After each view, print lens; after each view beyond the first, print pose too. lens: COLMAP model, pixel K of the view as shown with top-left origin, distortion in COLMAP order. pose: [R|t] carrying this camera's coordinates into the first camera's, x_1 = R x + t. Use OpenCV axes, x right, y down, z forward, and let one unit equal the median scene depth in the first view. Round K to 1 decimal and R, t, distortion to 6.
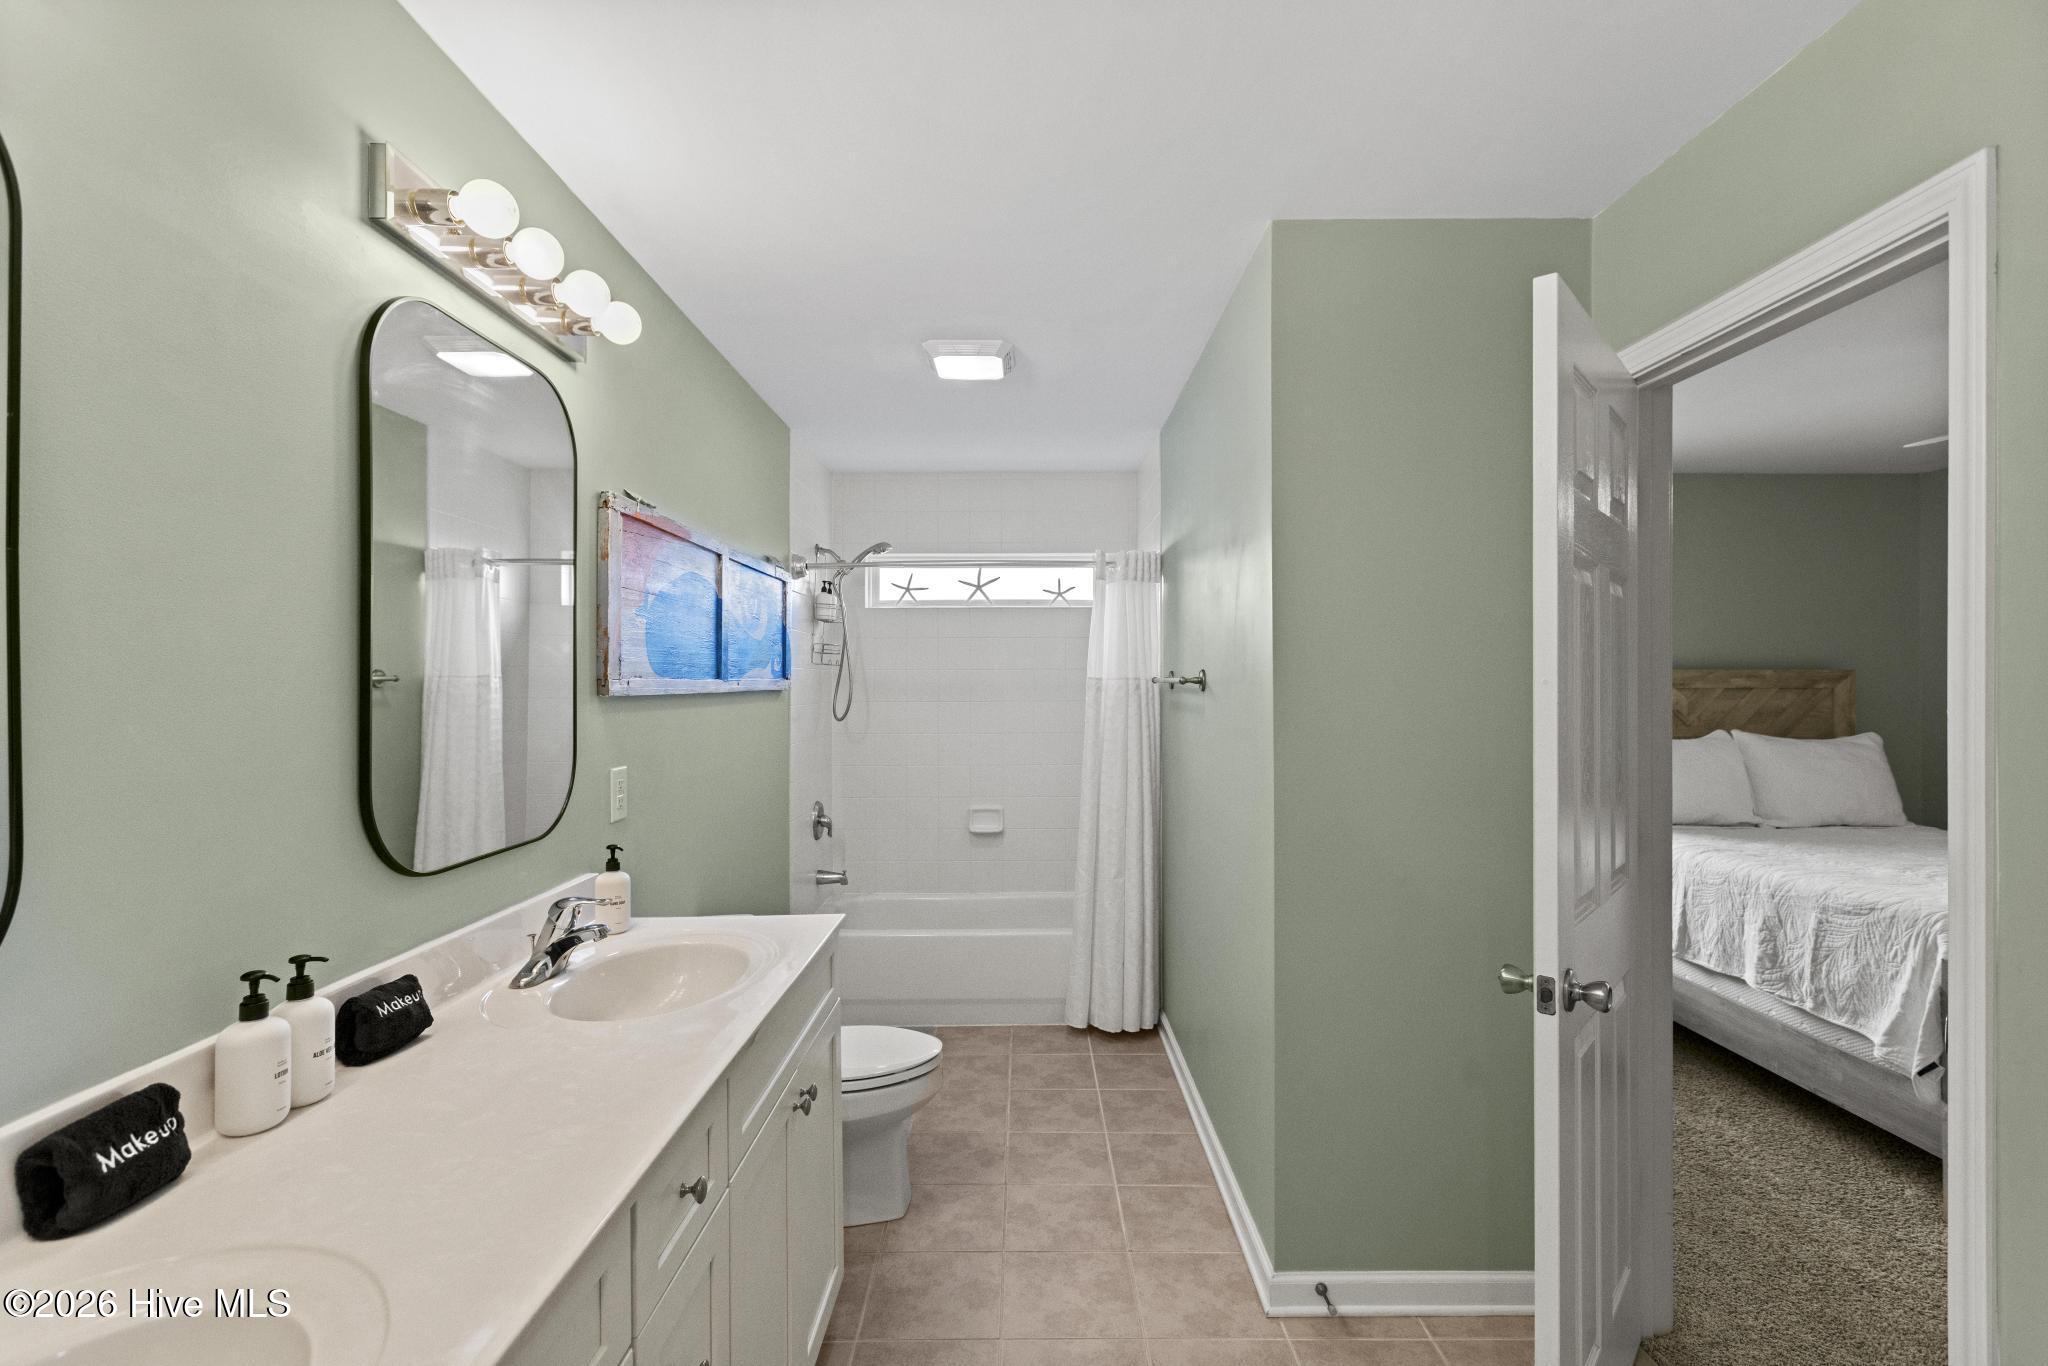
lens RADIAL K [[913.4, 0, 1039.6], [0, 913.4, 682.5], [0, 0, 1]] dist [0.000288, -0.000726]
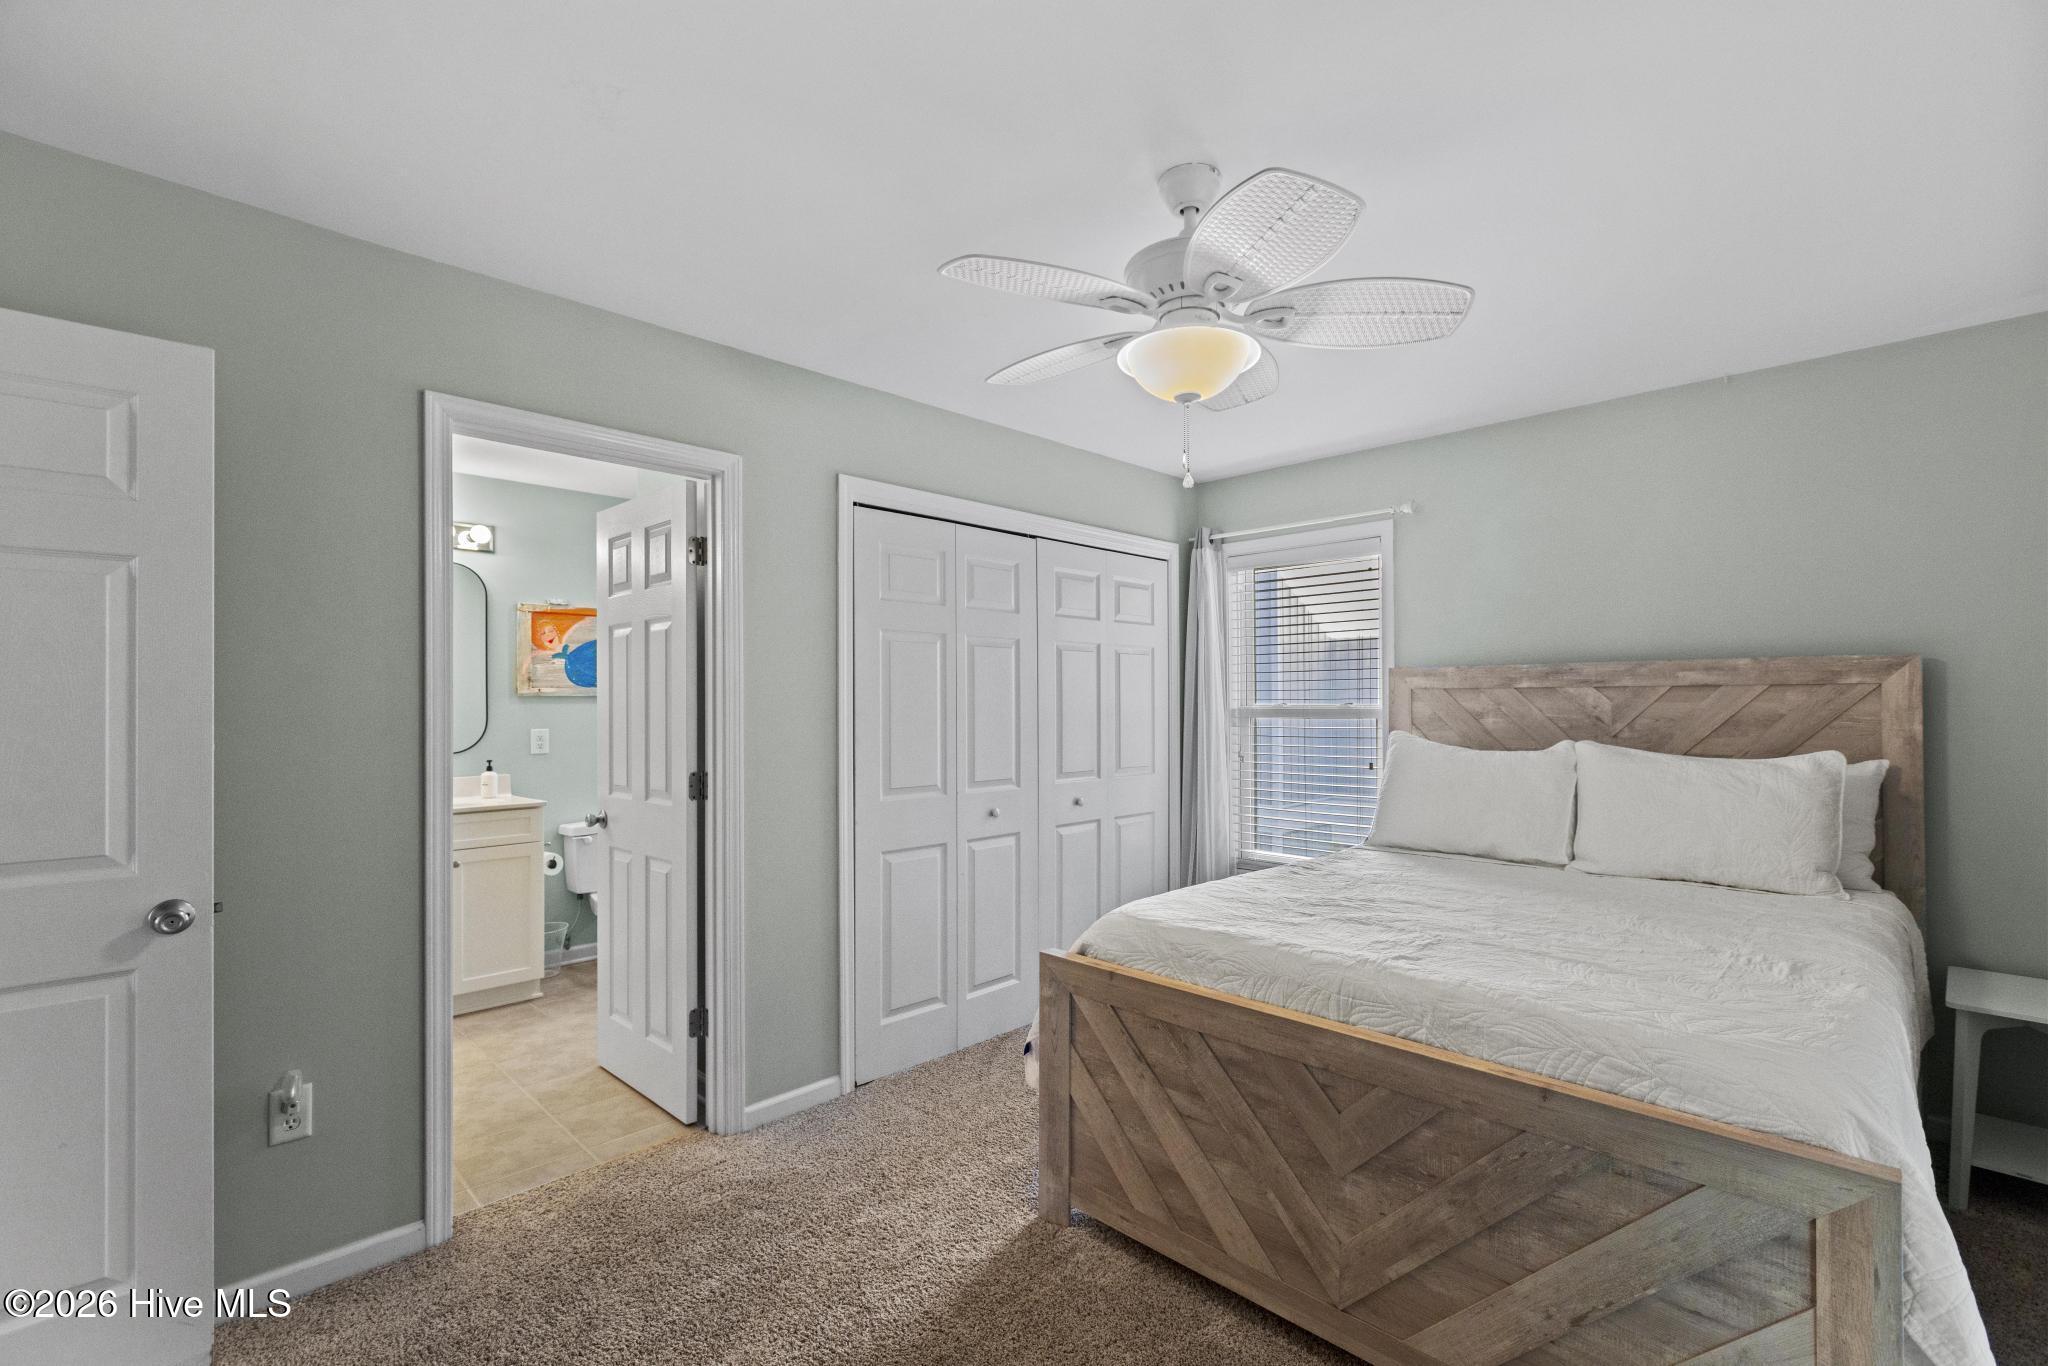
lens RADIAL K [[913.4, 0, 1038.1], [0, 913.4, 687.8], [0, 0, 1]] dist [0.000288, -0.000726]
pose [[0.709807, -0.013735, -0.704263, 1.549865], [0.005435, 0.999887, -0.014023, 0.026043], [0.704376, 0.006126, 0.709801, 0.245708]]
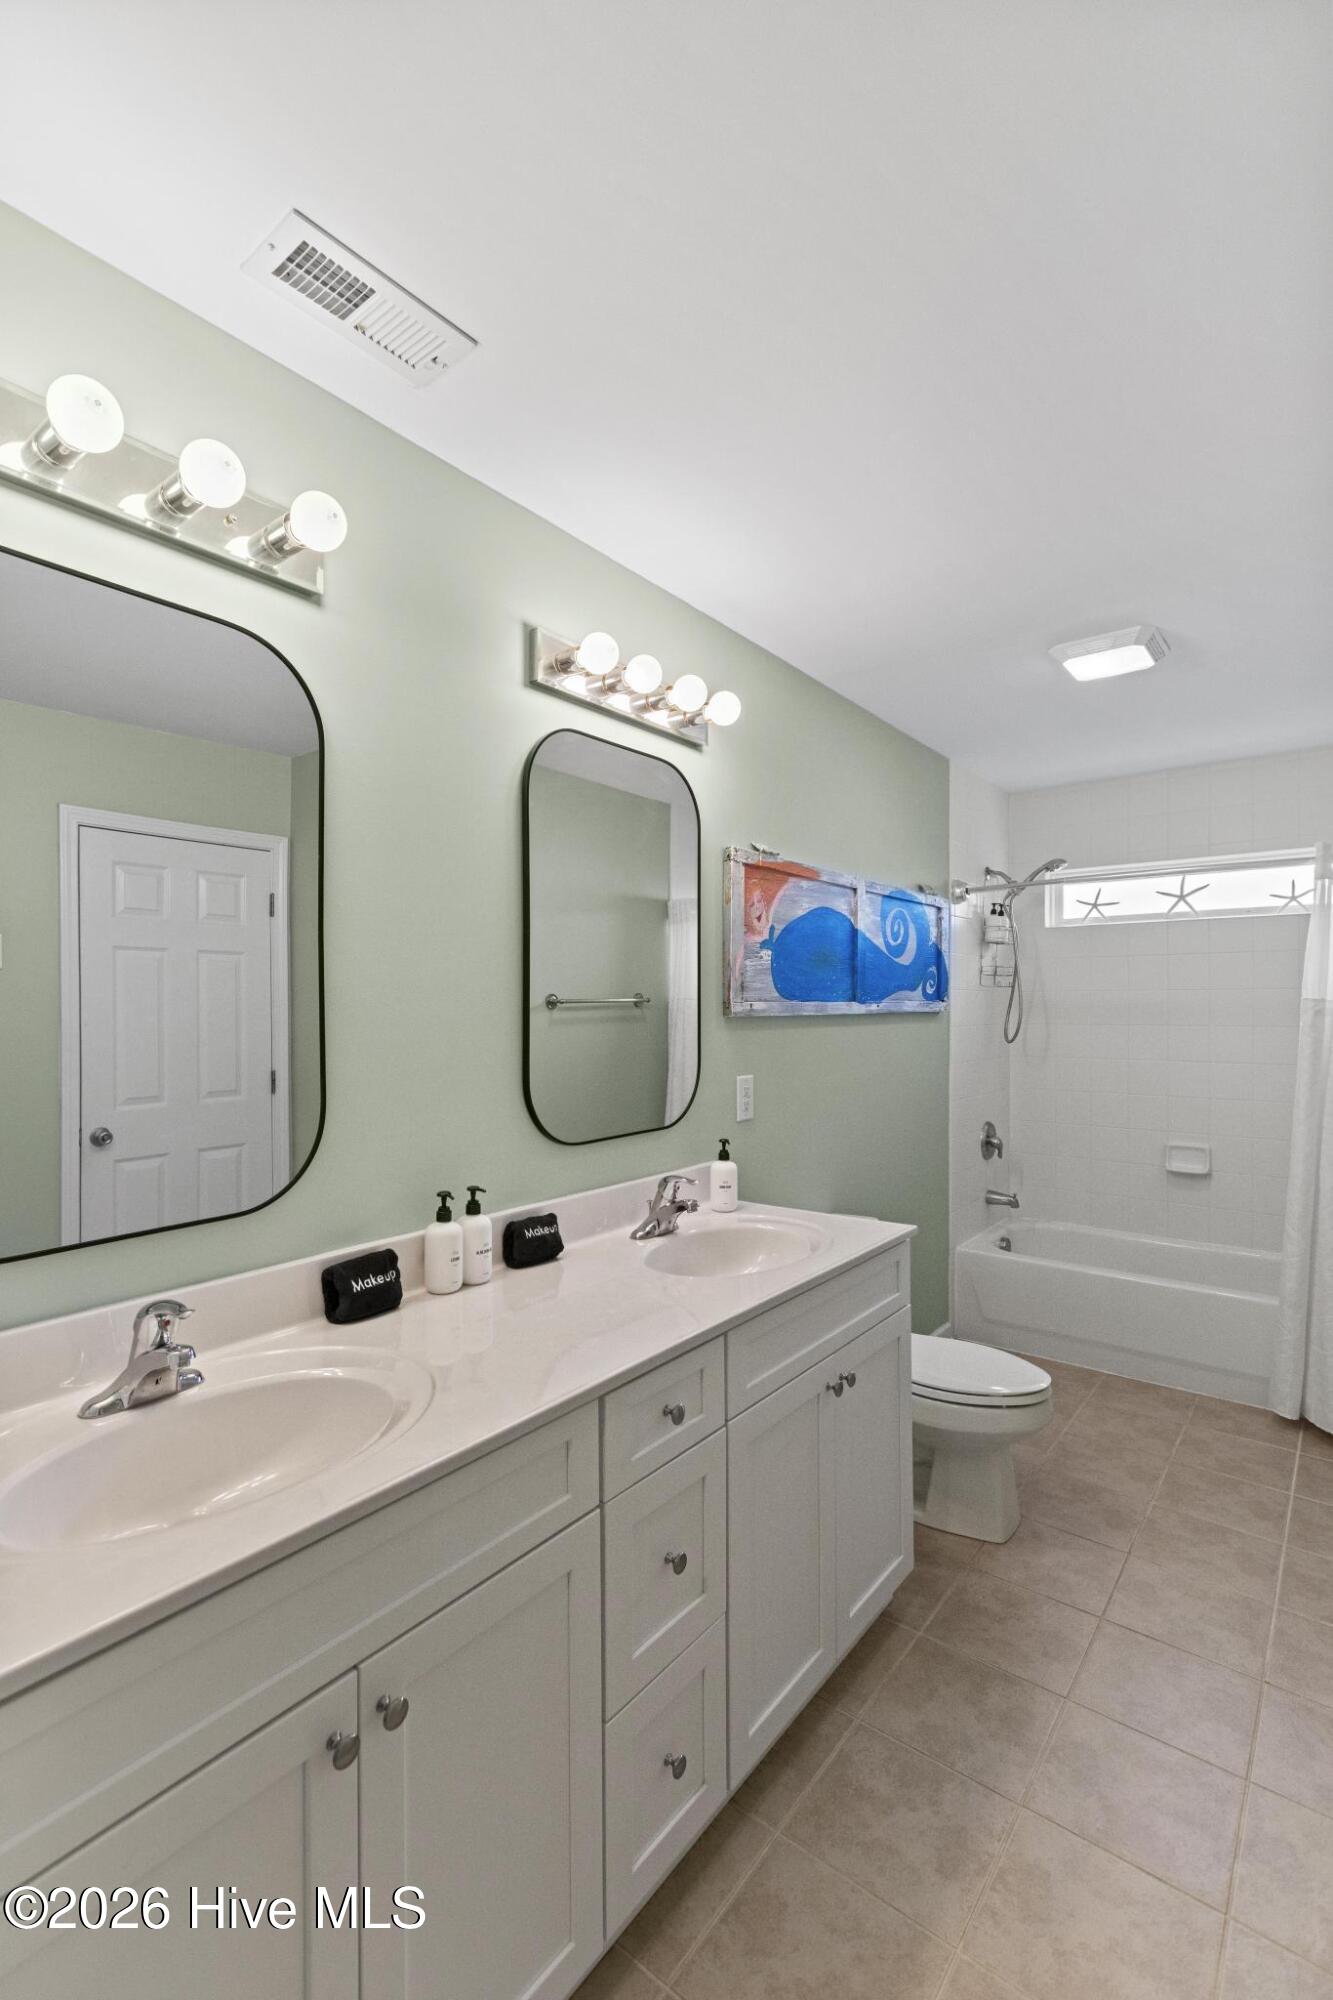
lens RADIAL K [[892.0, 0, 674.8], [0, 892.0, 1010.7], [0, 0, 1]] dist [0.000288, -0.000726]
pose [[0.782358, 0.004880, -0.622810, 0.161083], [0.000552, 0.999963, 0.008530, -0.002192], [0.622829, -0.007017, 0.782326, 0.021545]]
